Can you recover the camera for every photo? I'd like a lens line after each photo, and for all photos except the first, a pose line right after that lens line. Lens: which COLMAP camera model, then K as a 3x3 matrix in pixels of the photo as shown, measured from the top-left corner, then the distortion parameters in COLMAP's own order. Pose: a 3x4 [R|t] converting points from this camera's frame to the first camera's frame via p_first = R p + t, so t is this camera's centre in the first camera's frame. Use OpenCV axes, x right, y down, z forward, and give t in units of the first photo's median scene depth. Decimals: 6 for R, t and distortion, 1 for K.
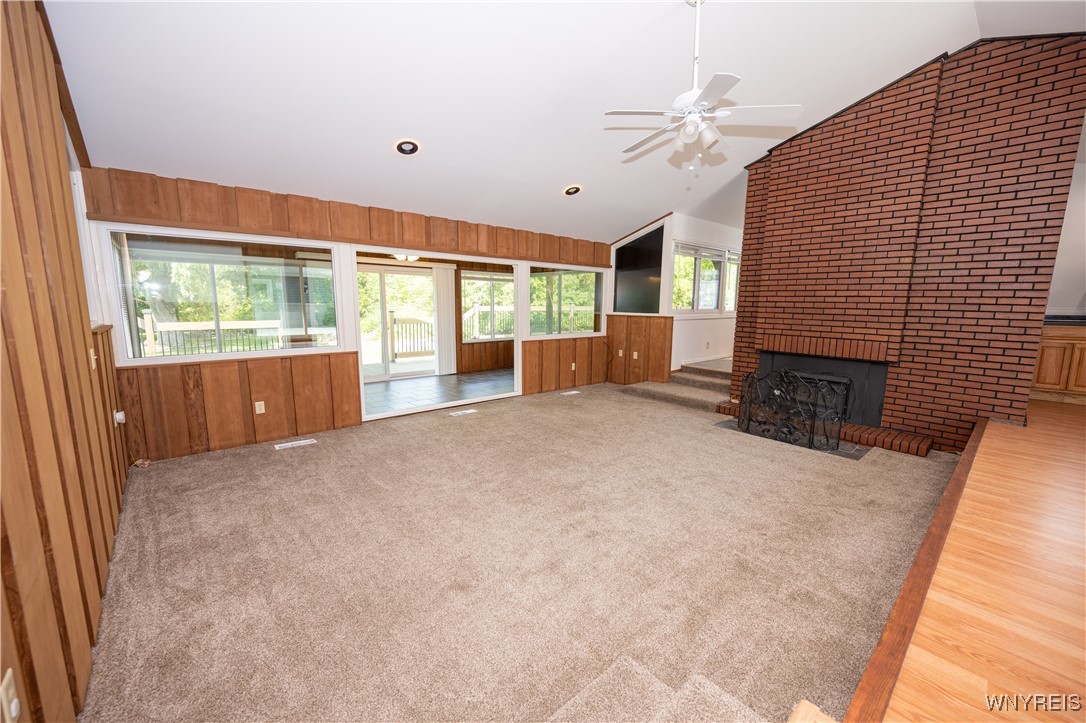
lens RADIAL K [[425.0, 0, 543.0], [0, 425.0, 361.5], [0, 0, 1]] dist [-0.000534, 0.000116]
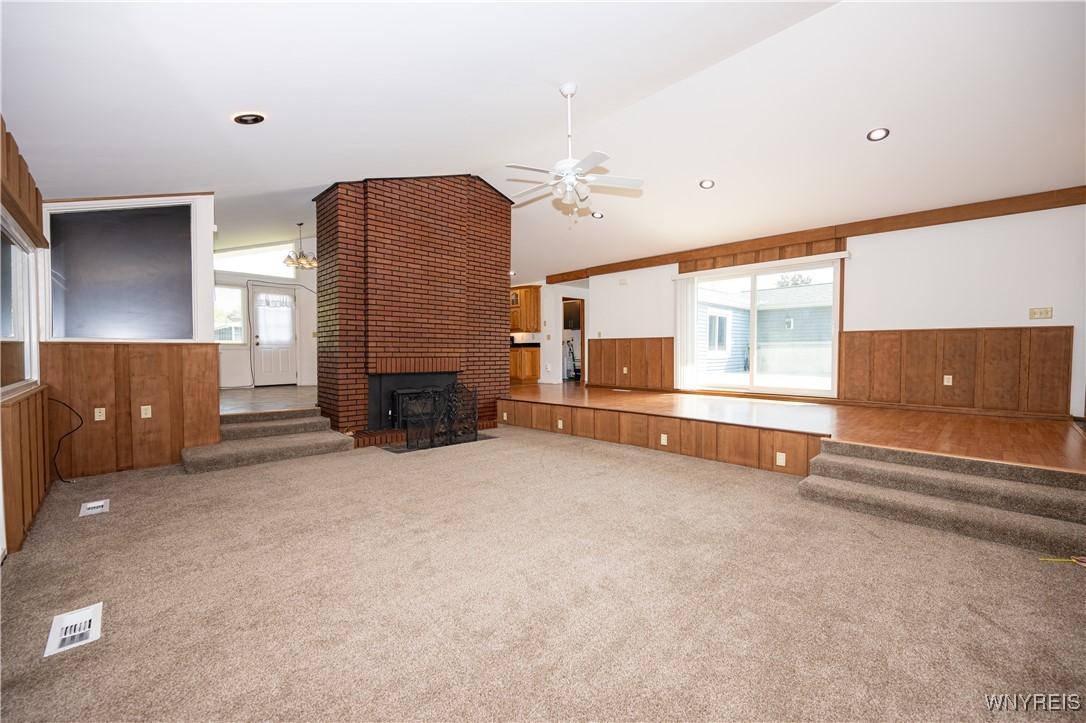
lens RADIAL K [[425.0, 0, 543.0], [0, 425.0, 361.5], [0, 0, 1]] dist [-0.000534, 0.000116]
pose [[-0.067013, -0.035236, 0.997130, -0.528194], [0.134885, 0.989882, 0.044045, -0.047480], [-0.988593, 0.137449, -0.061582, 0.687050]]
